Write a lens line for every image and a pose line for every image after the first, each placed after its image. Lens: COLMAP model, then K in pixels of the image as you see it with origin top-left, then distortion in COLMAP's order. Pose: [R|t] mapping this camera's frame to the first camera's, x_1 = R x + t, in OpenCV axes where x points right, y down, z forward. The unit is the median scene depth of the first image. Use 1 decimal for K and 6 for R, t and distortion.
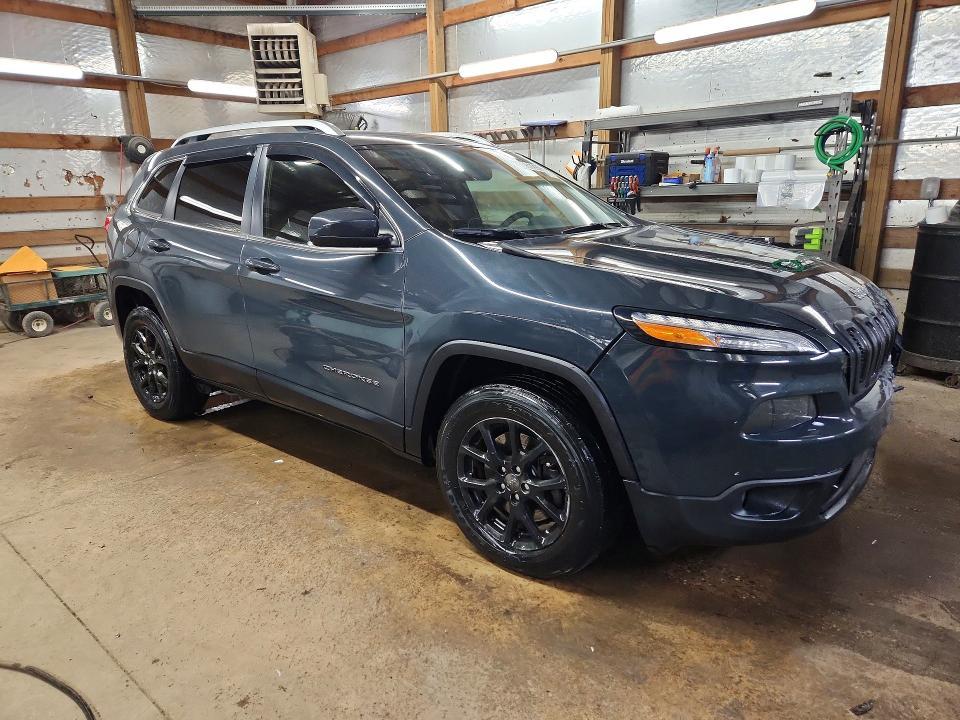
lens RADIAL K [[641.4, 0, 480.5], [0, 641.4, 373.0], [0, 0, 1]] dist [0.080222, -0.000705]
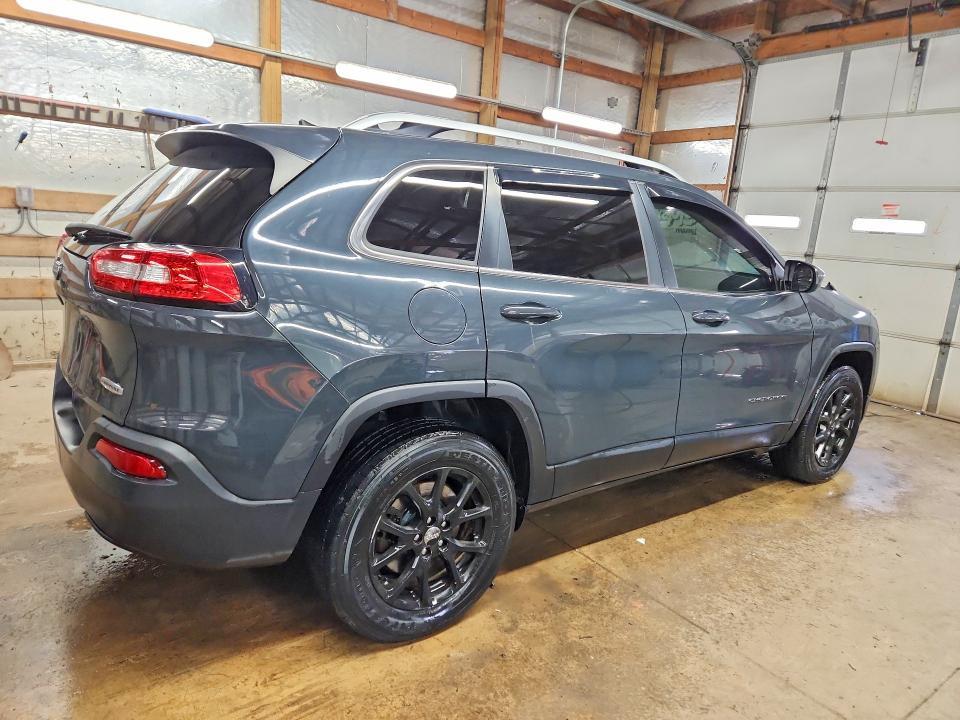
lens RADIAL K [[658.2, 0, 480.0], [0, 658.2, 360.0], [0, 0, 1]] dist [-0.006836, -0.000237]
pose [[0.218400, -0.159904, 0.962669, -1.168422], [0.199741, 0.972923, 0.116292, -0.234299], [-0.955199, 0.166886, 0.244426, 0.991461]]
